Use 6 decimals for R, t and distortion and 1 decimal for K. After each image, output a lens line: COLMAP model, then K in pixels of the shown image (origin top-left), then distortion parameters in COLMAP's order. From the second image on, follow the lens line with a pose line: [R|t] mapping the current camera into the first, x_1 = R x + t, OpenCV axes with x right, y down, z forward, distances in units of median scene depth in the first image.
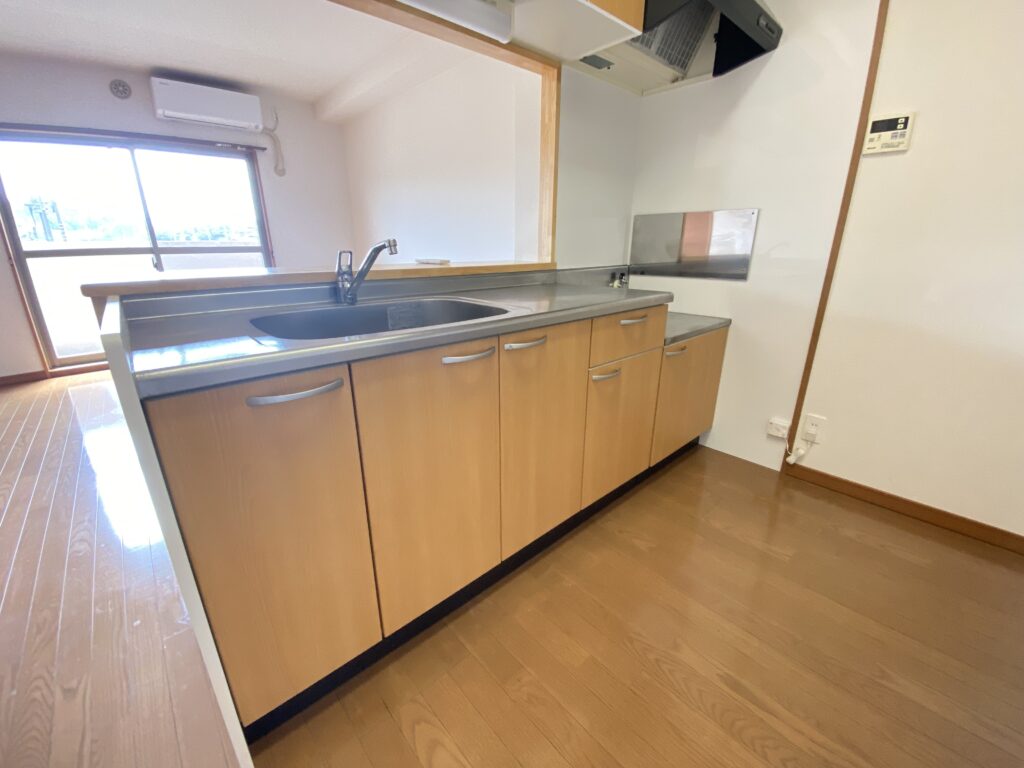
lens RADIAL K [[419.4, 0, 516.4], [0, 419.4, 389.2], [0, 0, 1]] dist [-0.005090, -0.006703]
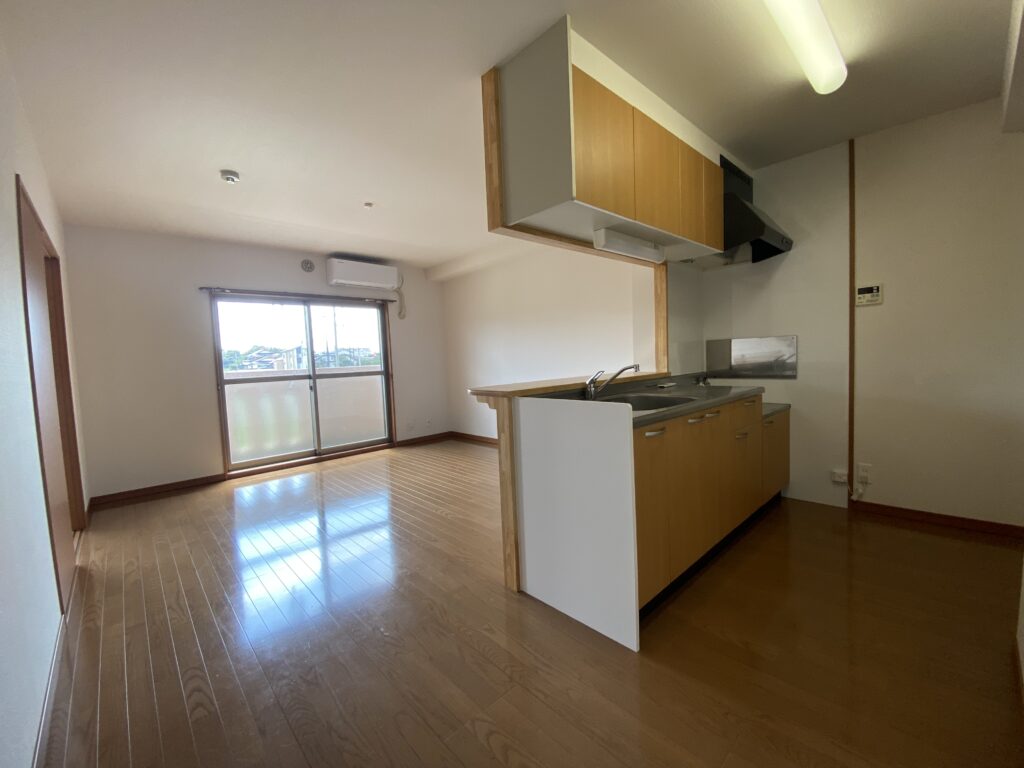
lens RADIAL K [[419.4, 0, 516.3], [0, 419.4, 385.4], [0, 0, 1]] dist [-0.005090, -0.006703]
pose [[0.998997, -0.041335, 0.017204, -0.488284], [0.044442, 0.962100, -0.269052, 0.127182], [-0.005431, 0.269546, 0.962972, -0.451615]]
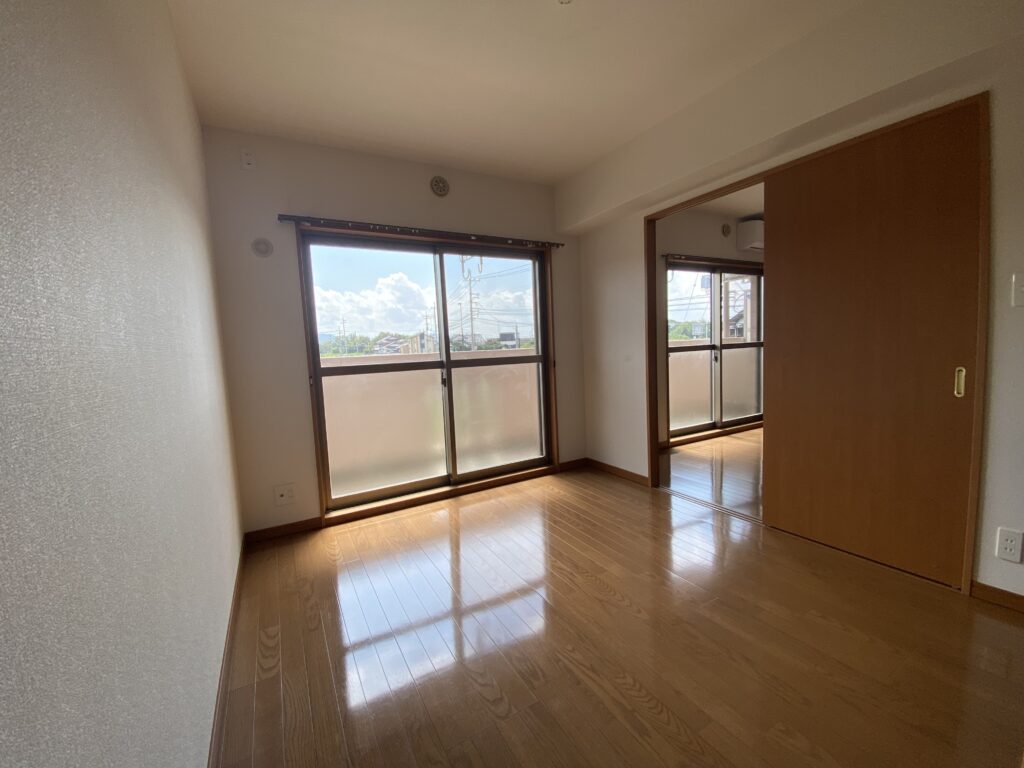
lens RADIAL K [[419.4, 0, 507.4], [0, 419.4, 389.5], [0, 0, 1]] dist [-0.005090, -0.006703]
pose [[0.967011, -0.017309, -0.254144, -1.006926], [-0.041890, 0.973301, -0.225679, -0.191866], [0.251265, 0.228880, 0.940468, 0.487112]]
